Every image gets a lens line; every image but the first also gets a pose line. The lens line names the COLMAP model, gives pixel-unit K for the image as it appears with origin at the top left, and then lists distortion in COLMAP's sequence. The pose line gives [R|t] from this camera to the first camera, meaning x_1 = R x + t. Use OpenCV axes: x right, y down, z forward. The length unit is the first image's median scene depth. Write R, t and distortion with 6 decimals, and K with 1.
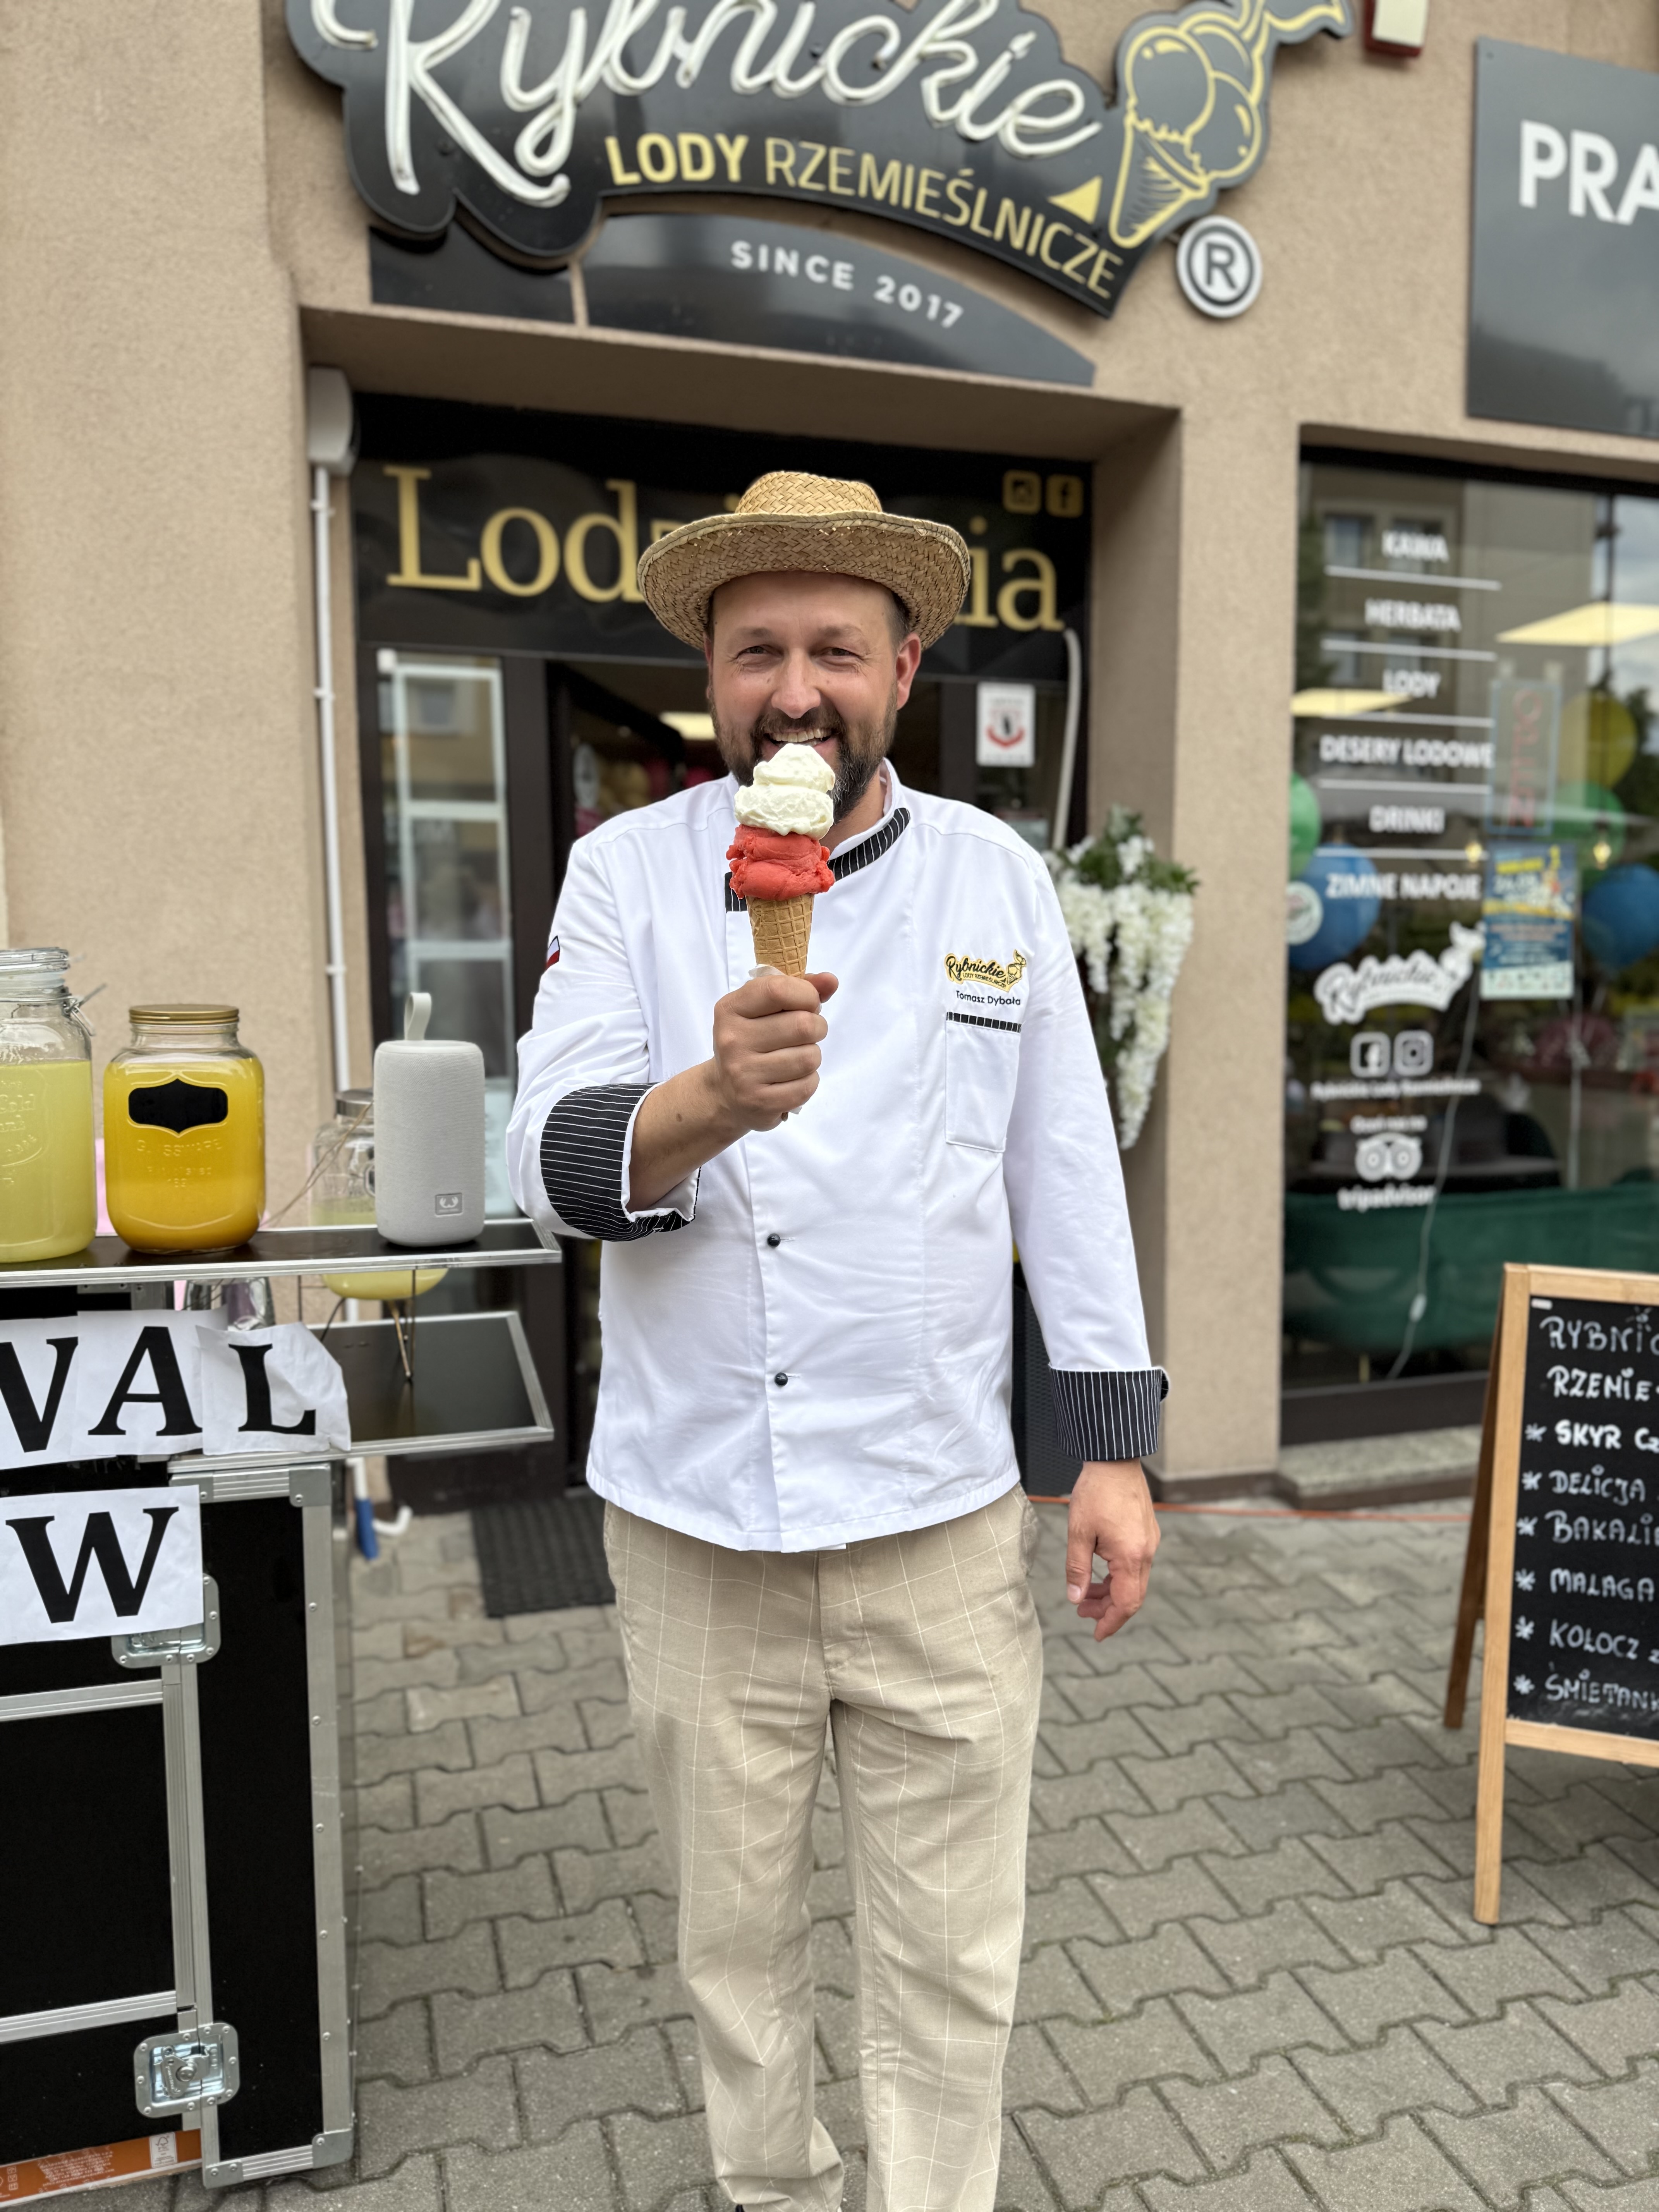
lens RADIAL K [[1603.7, 0, 829.5], [0, 1603.7, 1106.0], [0, 0, 1]] dist [0.032772, -0.049022]
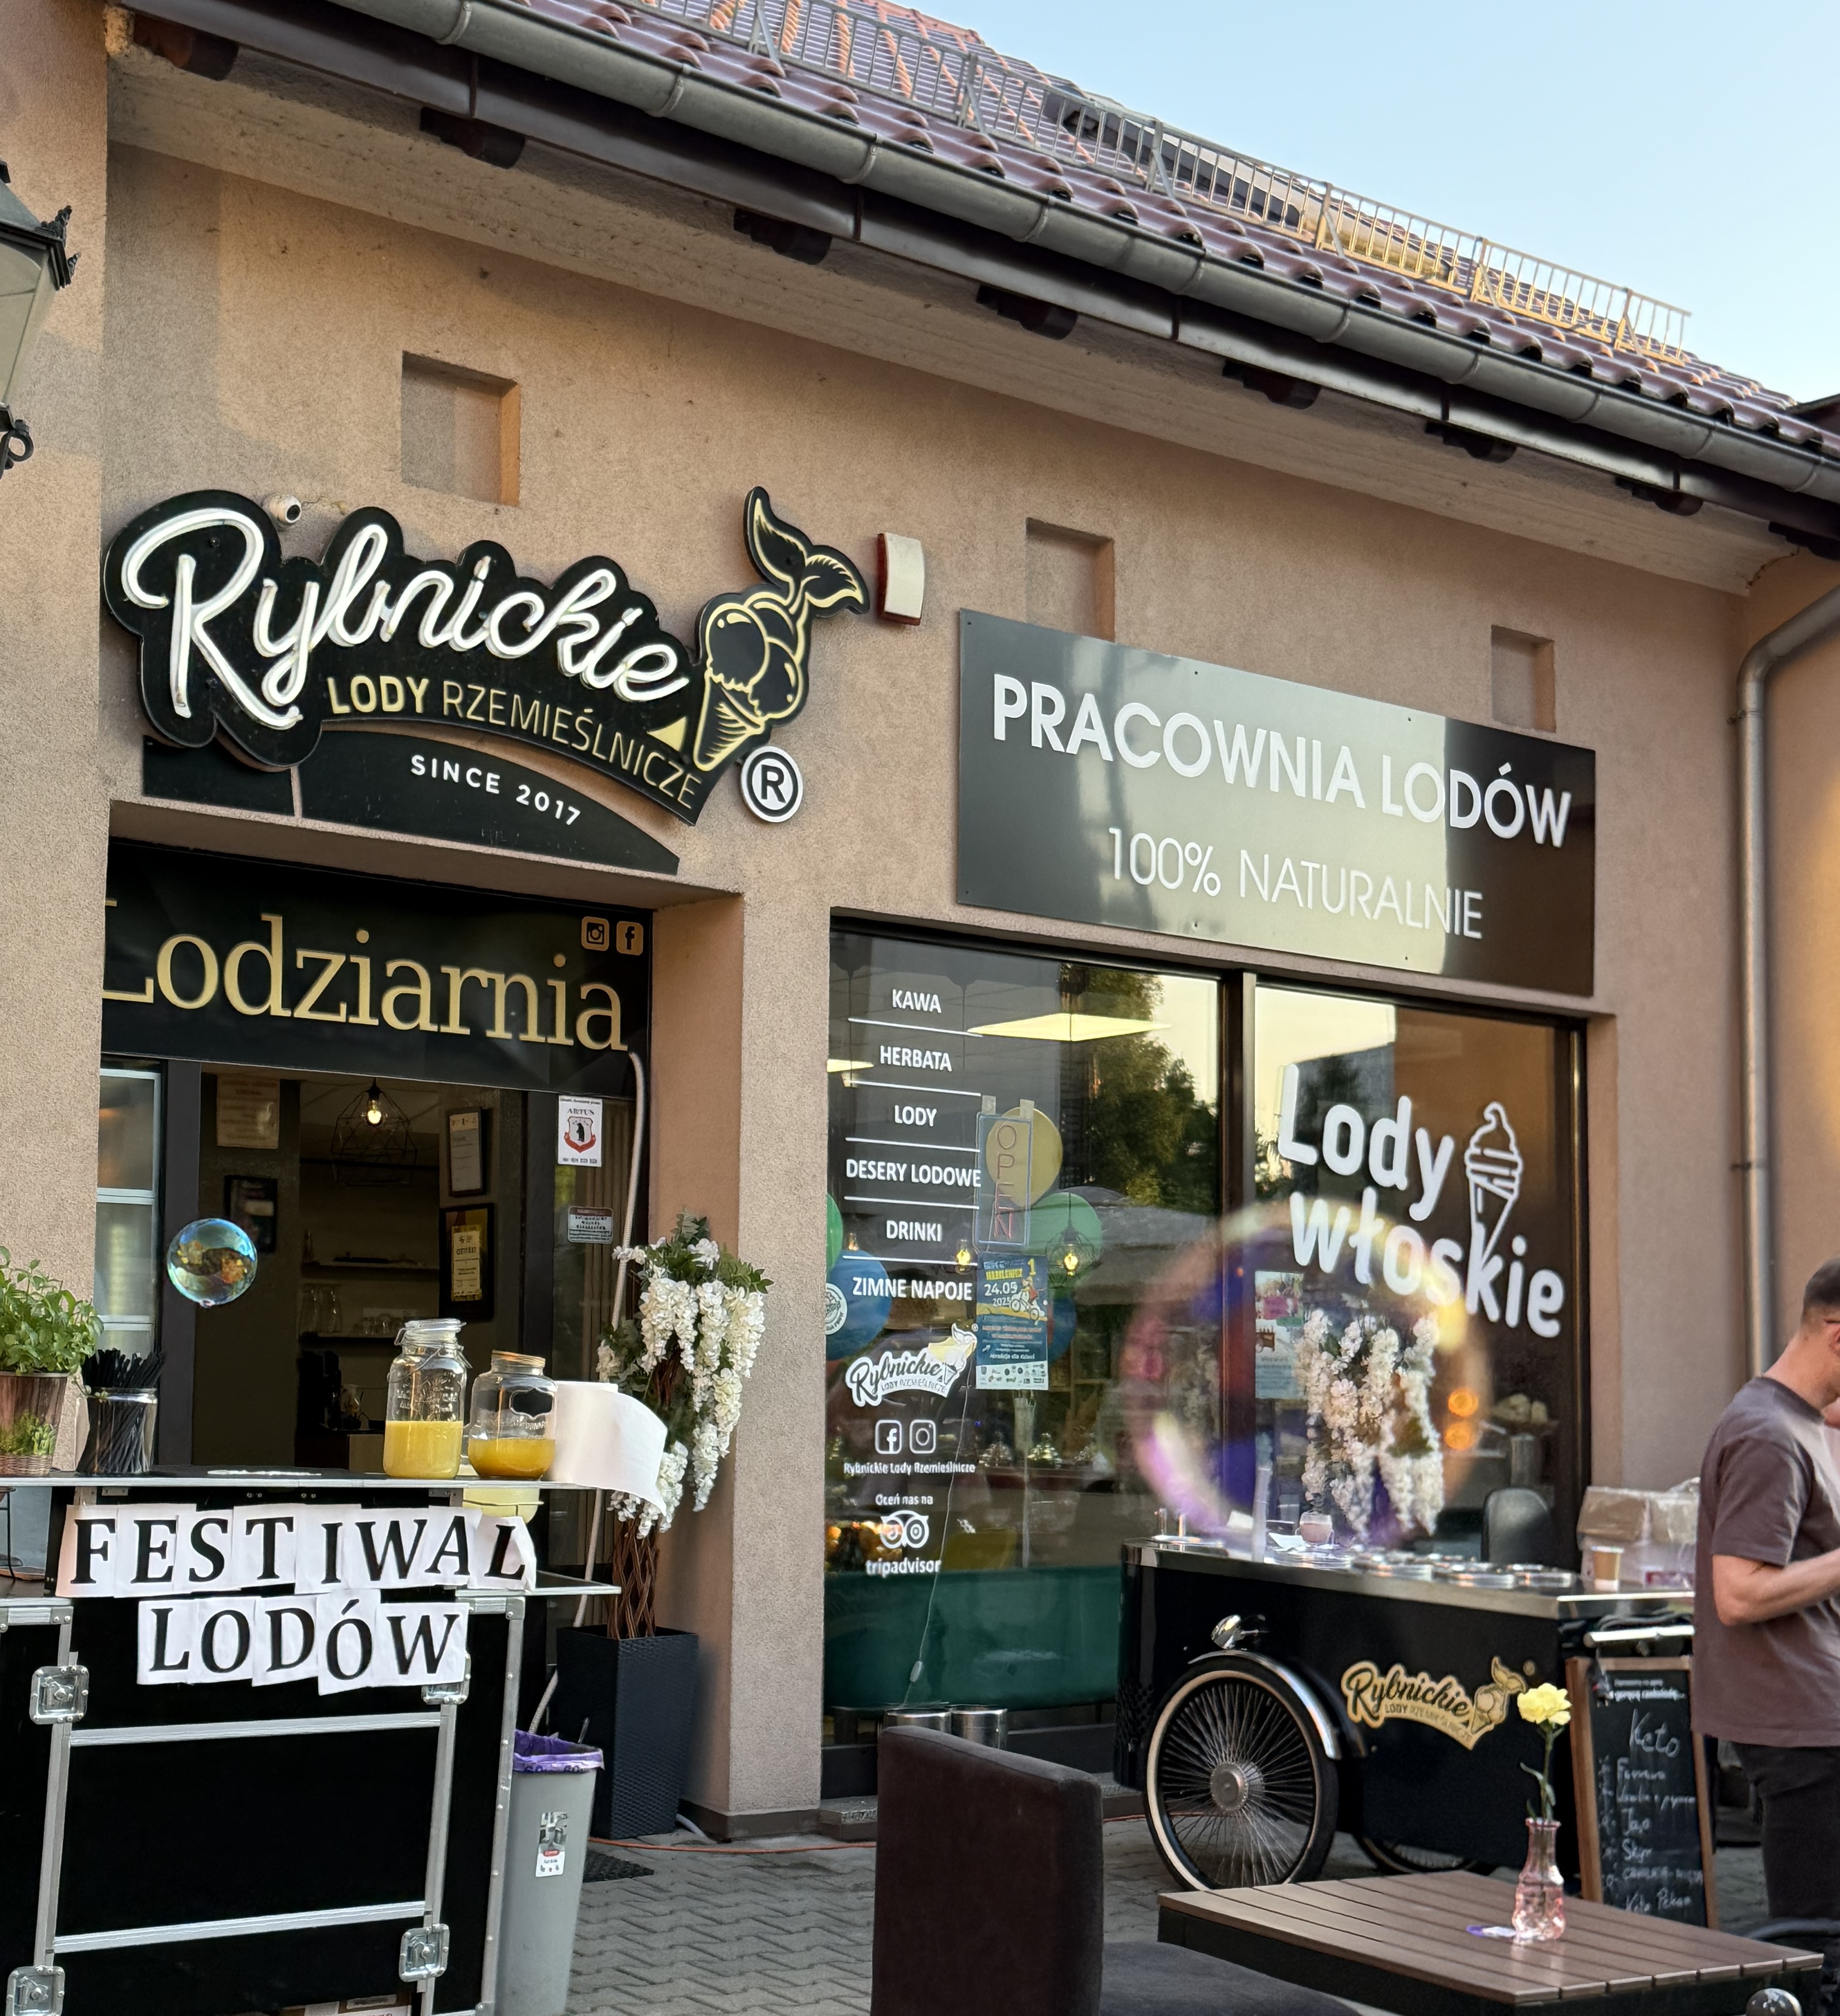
lens RADIAL K [[3209.6, 0, 920.0], [0, 3209.6, 1008.0], [0, 0, 1]] dist [0.080202, 0.038146]
pose [[0.925437, 0.061718, 0.373840, -0.563462], [0.017515, 0.978622, -0.204921, 0.152237], [-0.378496, 0.196189, 0.904572, -1.236091]]
